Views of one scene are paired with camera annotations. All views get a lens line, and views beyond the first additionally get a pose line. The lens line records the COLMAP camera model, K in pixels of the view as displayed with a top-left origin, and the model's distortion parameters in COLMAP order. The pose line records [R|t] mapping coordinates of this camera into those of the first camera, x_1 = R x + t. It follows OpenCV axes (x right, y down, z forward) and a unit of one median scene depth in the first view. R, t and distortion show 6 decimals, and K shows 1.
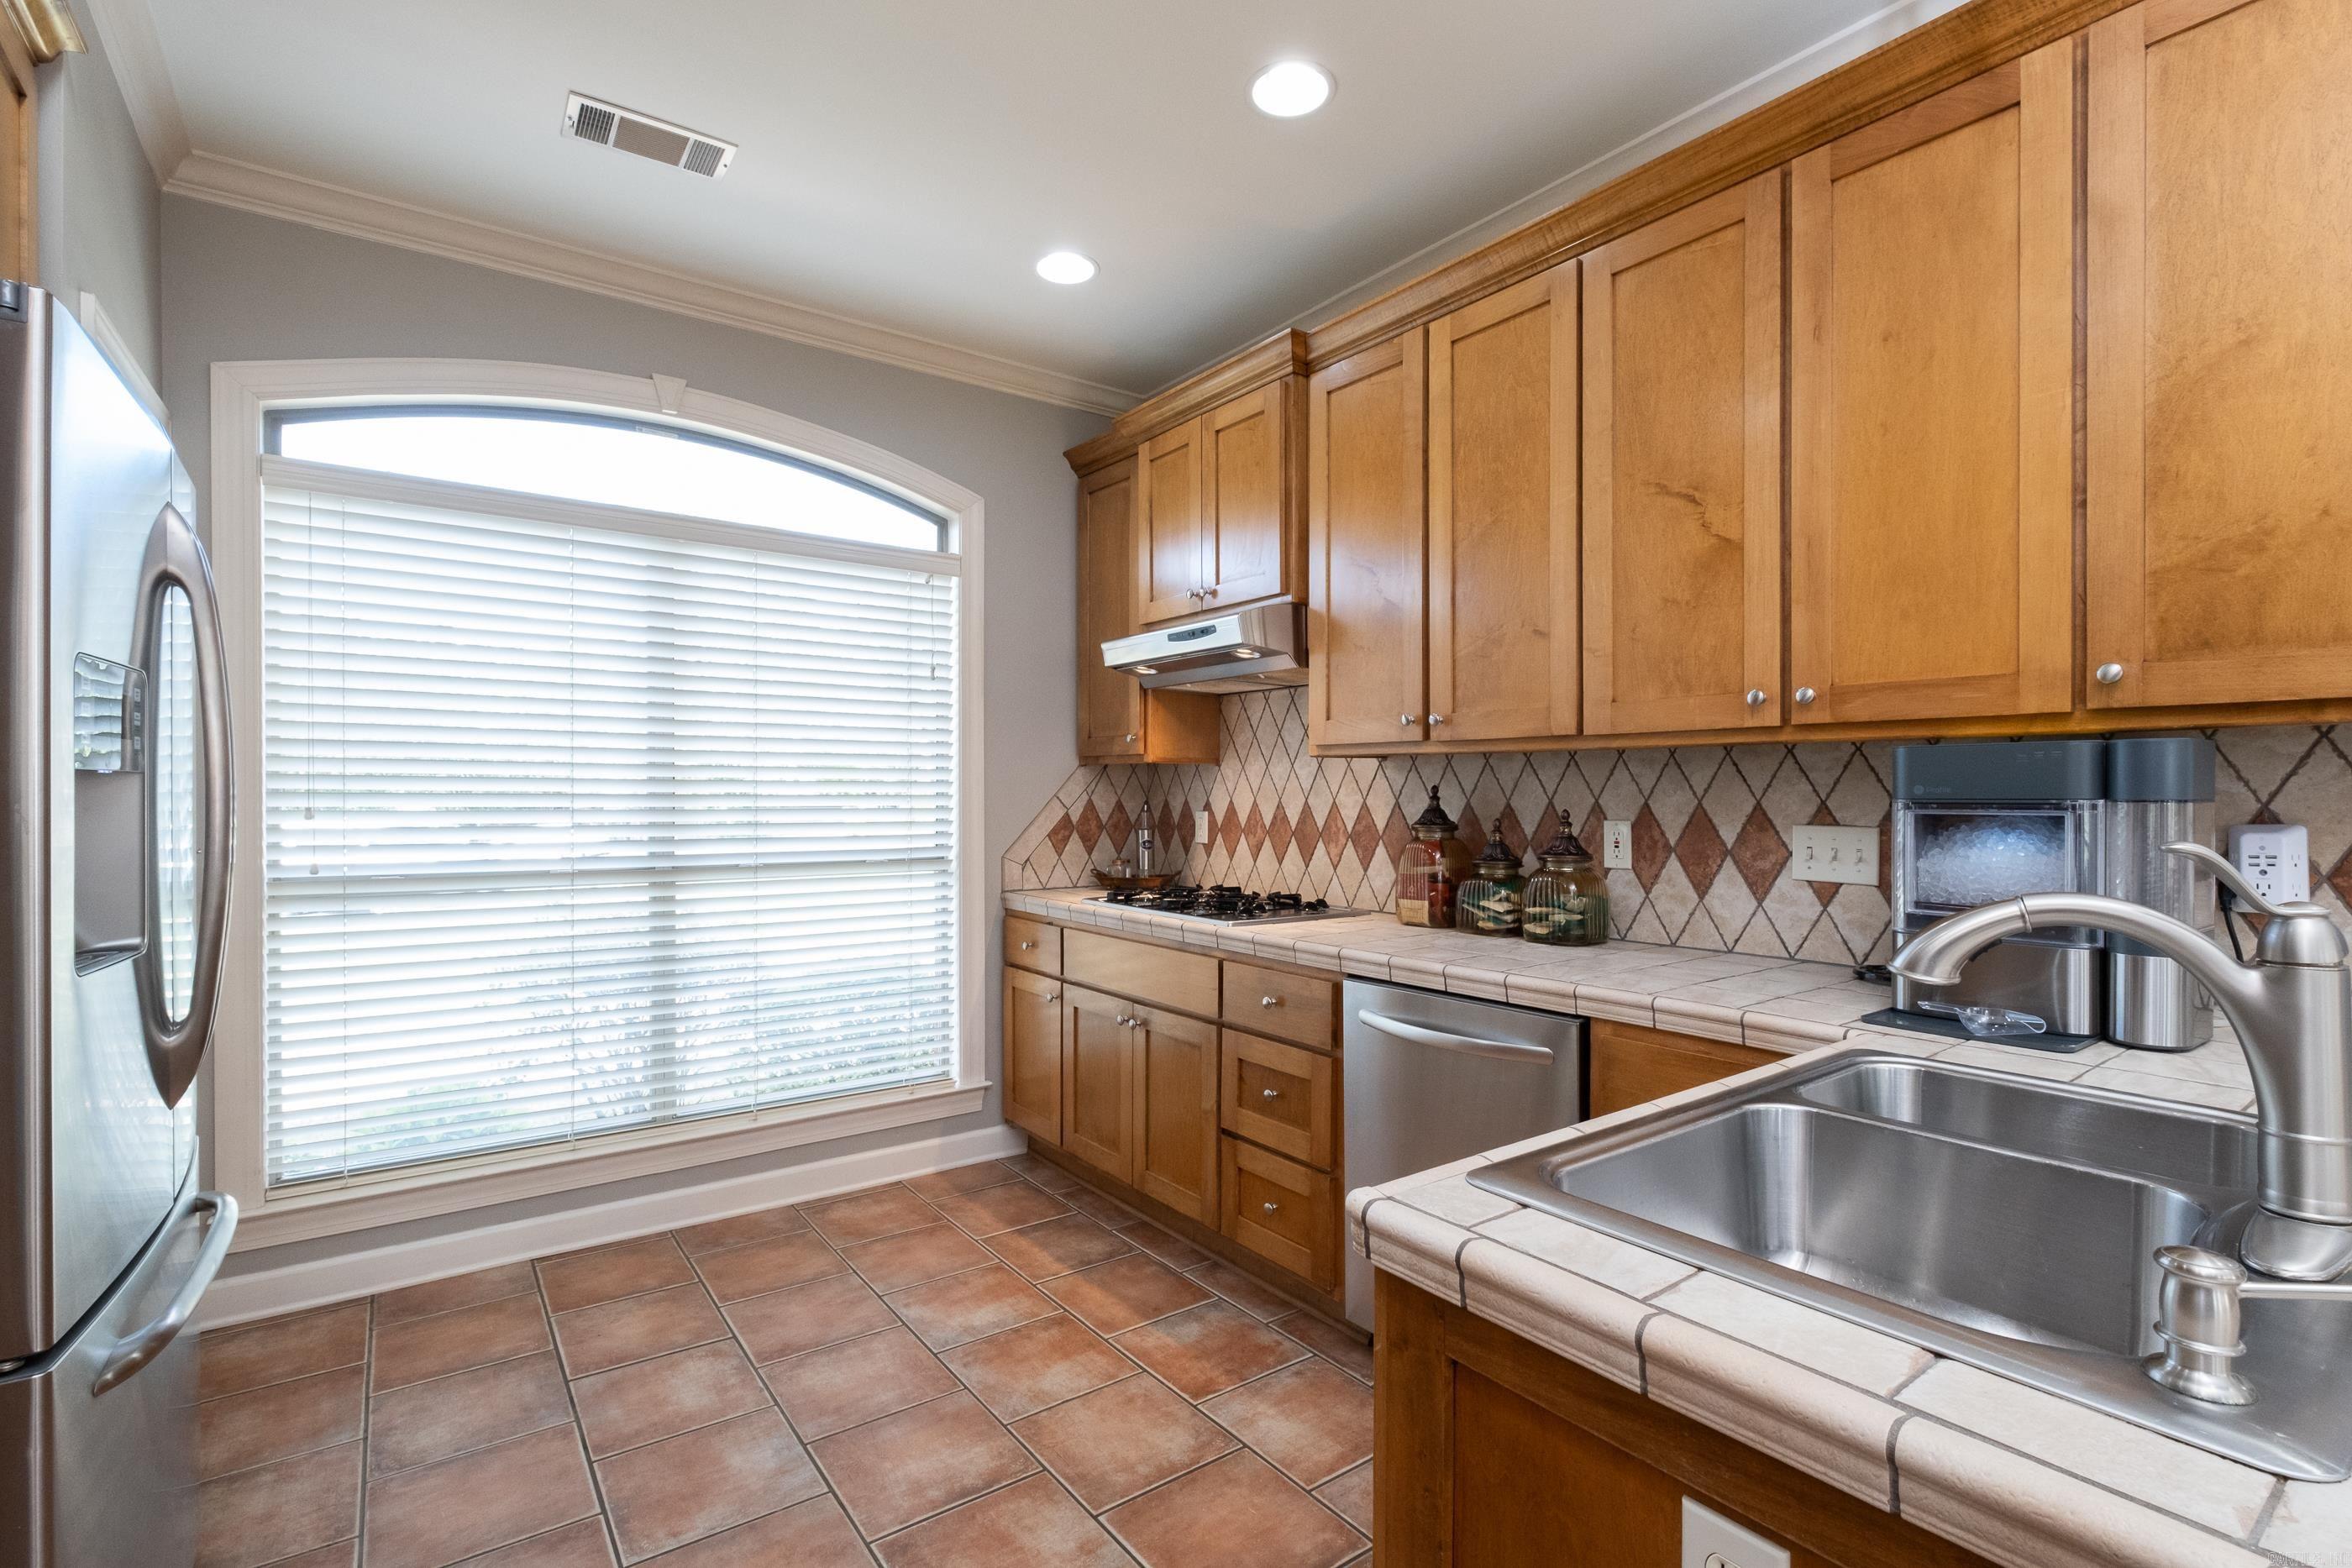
lens RADIAL K [[1059.0, 0, 1179.4], [0, 1059.0, 800.7], [0, 0, 1]] dist [-0.000073, 0.000463]
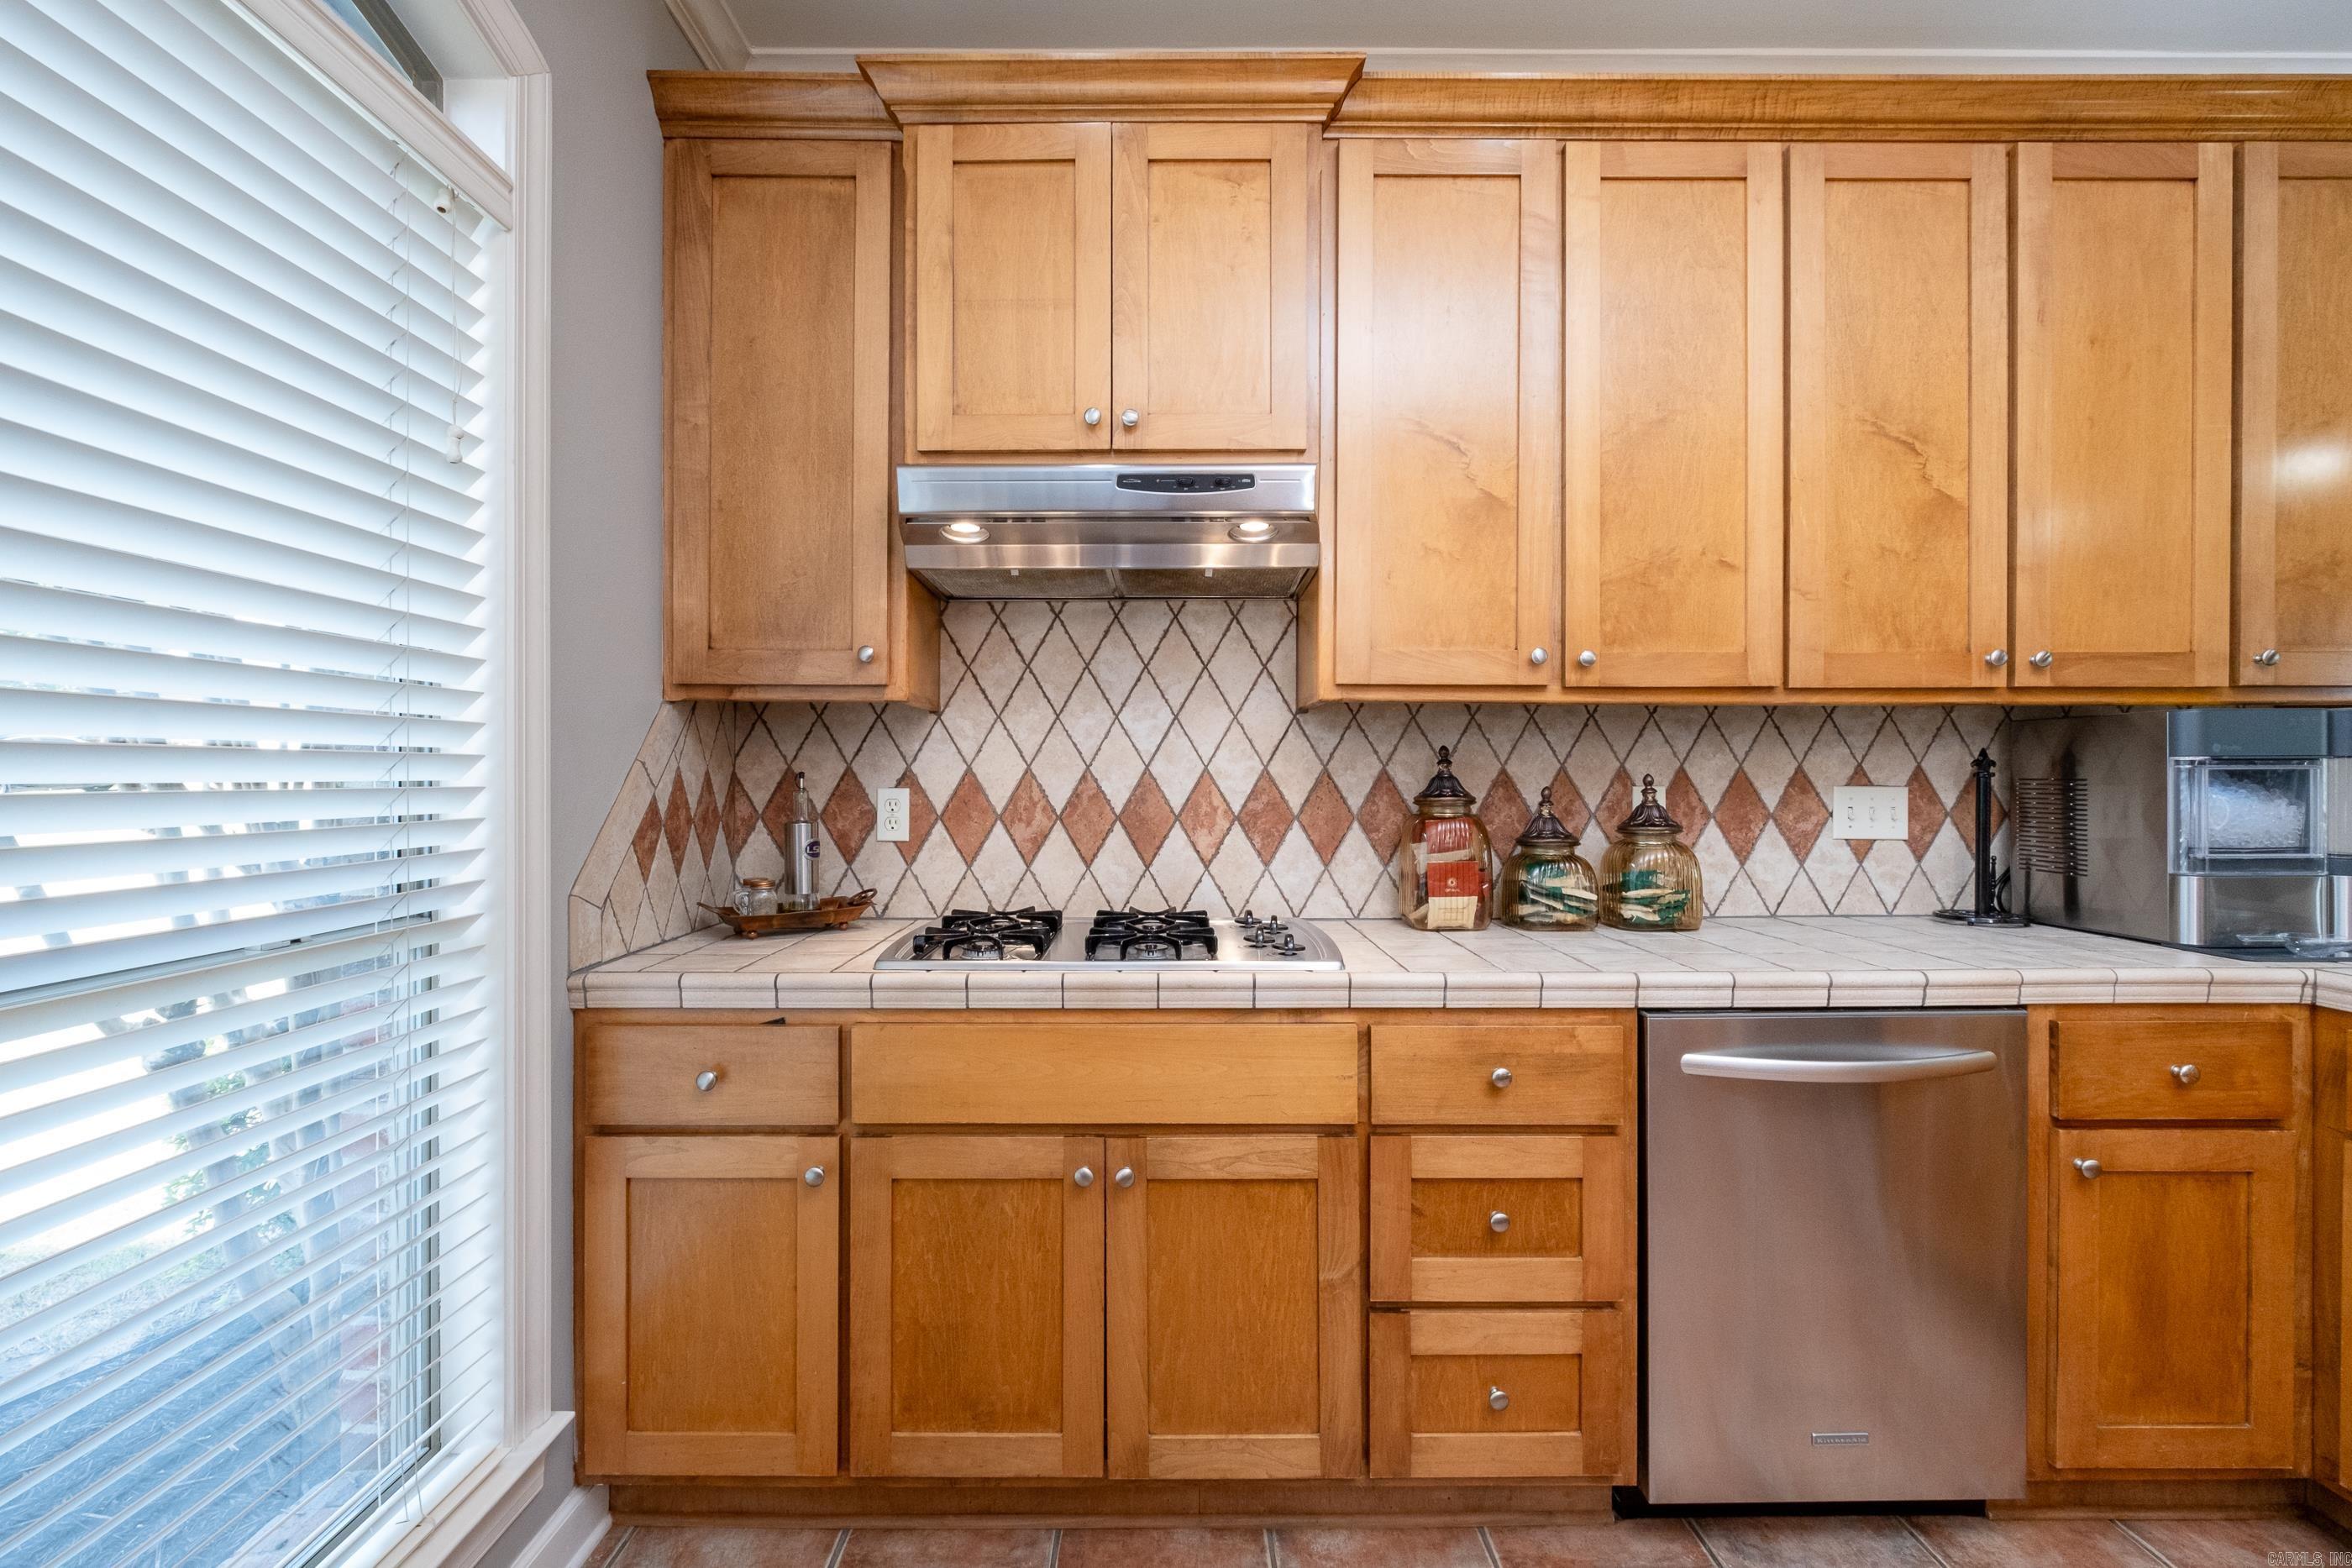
lens RADIAL K [[1053.8, 0, 1155.9], [0, 1053.8, 770.8], [0, 0, 1]] dist [-0.002158, 0.000096]
pose [[0.597626, -0.000278, 0.801775, -0.608534], [0.007986, 0.999952, -0.005606, 0.007636], [-0.801735, 0.009754, 0.597600, 0.863441]]
